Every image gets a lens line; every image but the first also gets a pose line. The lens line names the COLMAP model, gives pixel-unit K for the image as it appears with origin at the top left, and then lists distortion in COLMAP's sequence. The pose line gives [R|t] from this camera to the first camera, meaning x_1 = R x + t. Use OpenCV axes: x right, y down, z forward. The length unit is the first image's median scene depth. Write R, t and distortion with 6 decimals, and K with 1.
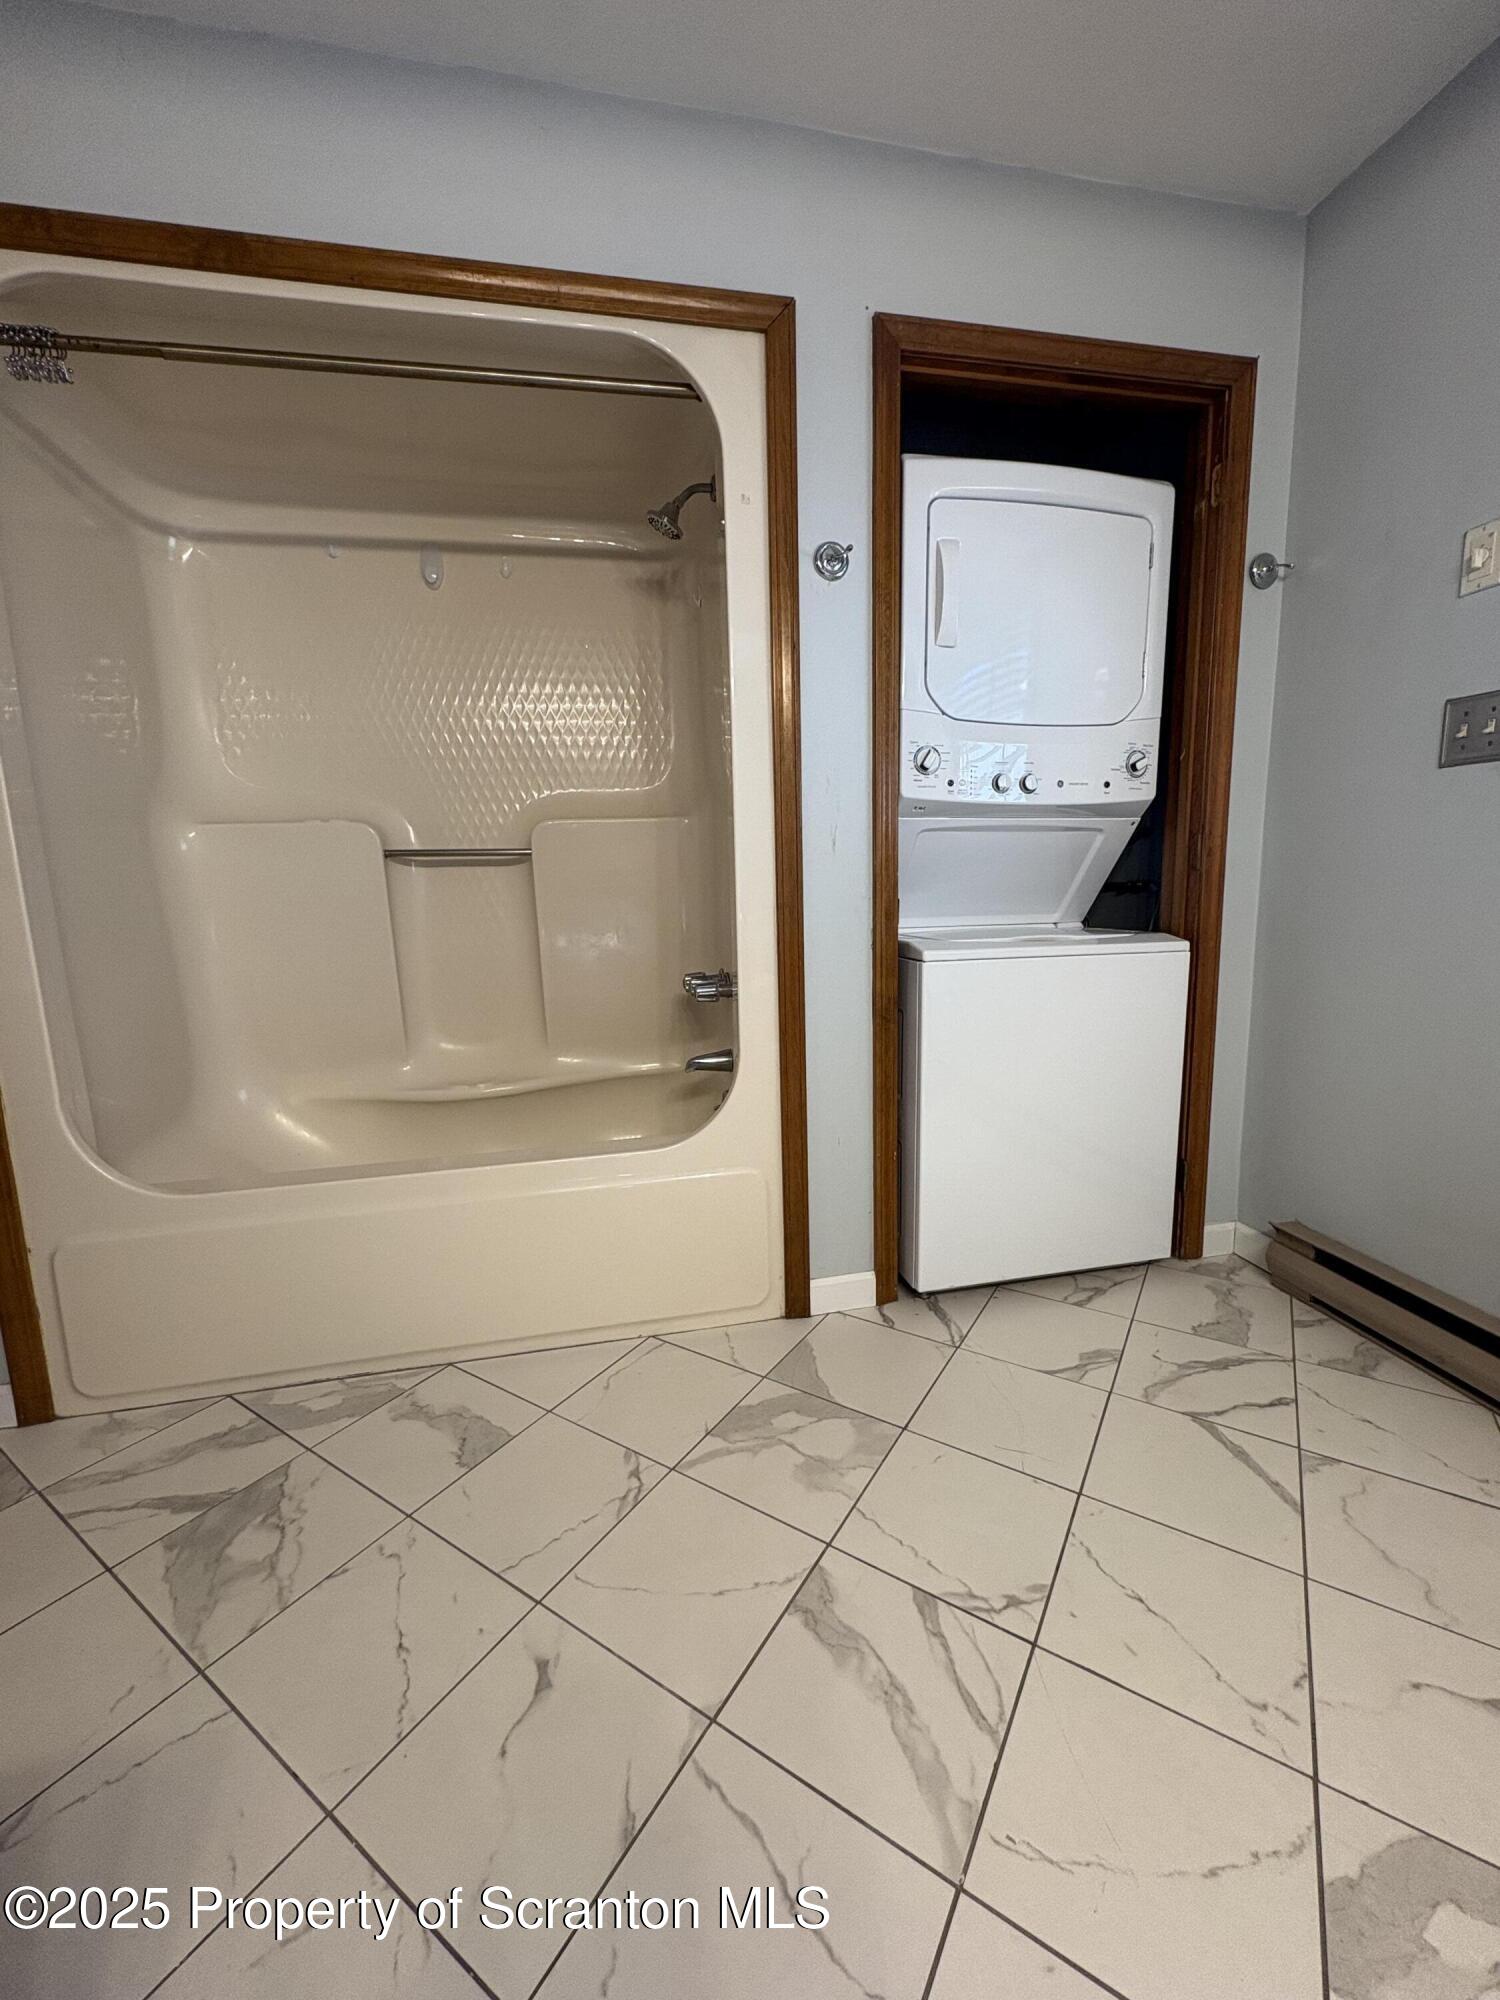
lens RADIAL K [[795.8, 0, 749.0], [0, 795.8, 997.4], [0, 0, 1]] dist [0.001241, -0.000545]
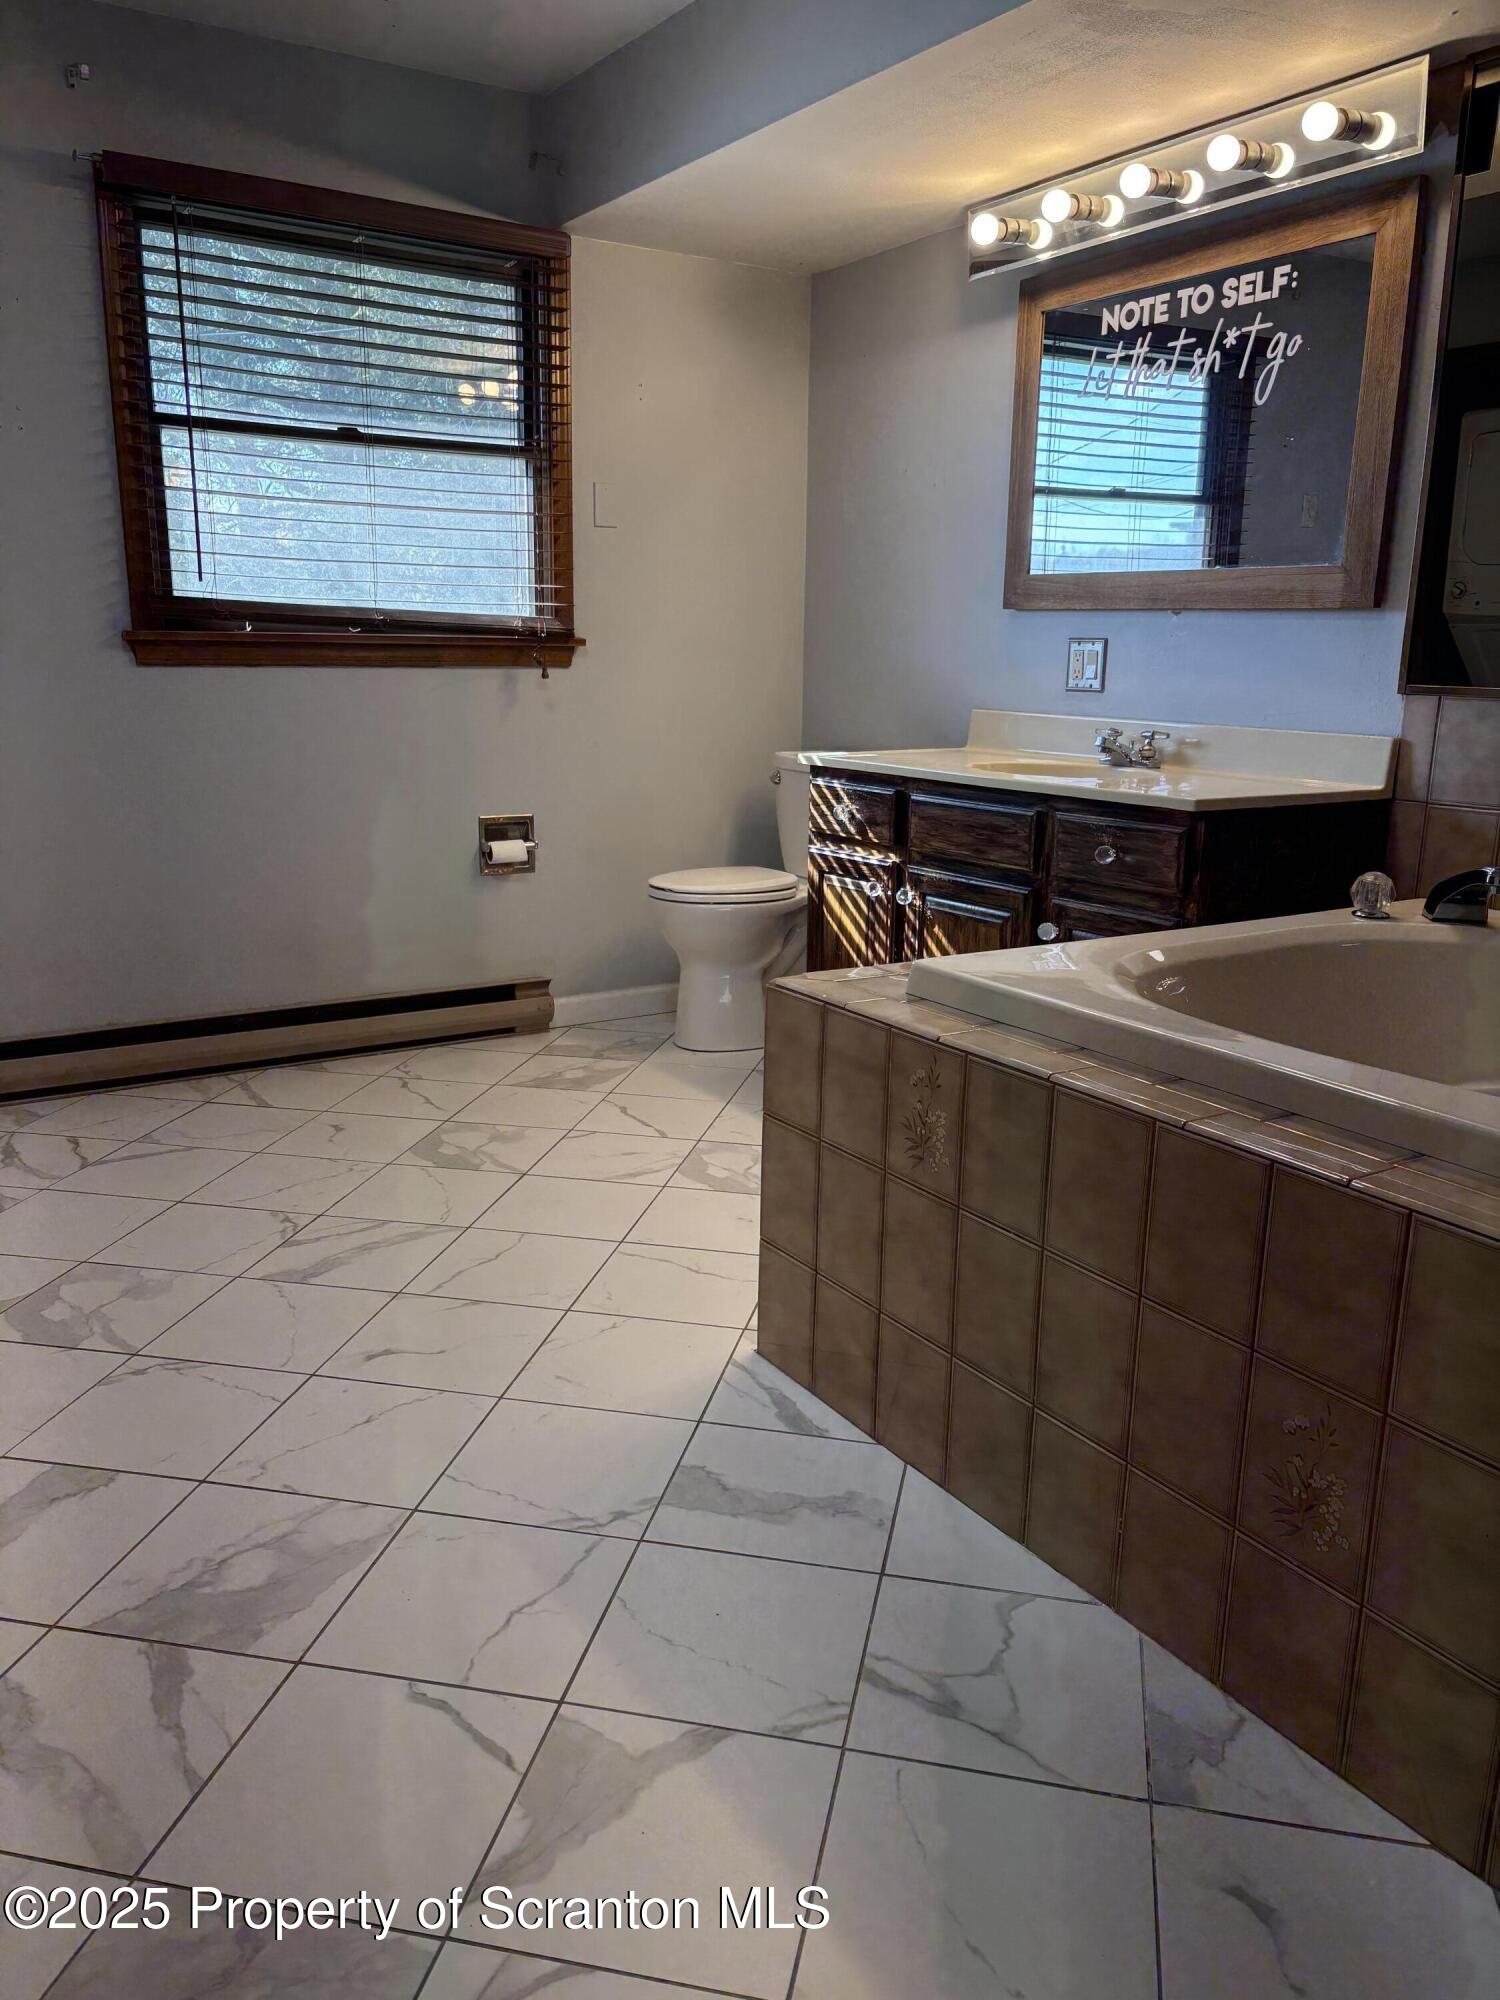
lens RADIAL K [[1515.4, 0, 735.4], [0, 1515.4, 1003.0], [0, 0, 1]] dist [0.033764, -0.038871]
pose [[-0.345556, -0.196006, 0.917700, -2.251503], [0.147934, 0.954336, 0.259534, -0.158350], [-0.926664, 0.225442, -0.300780, 0.986083]]
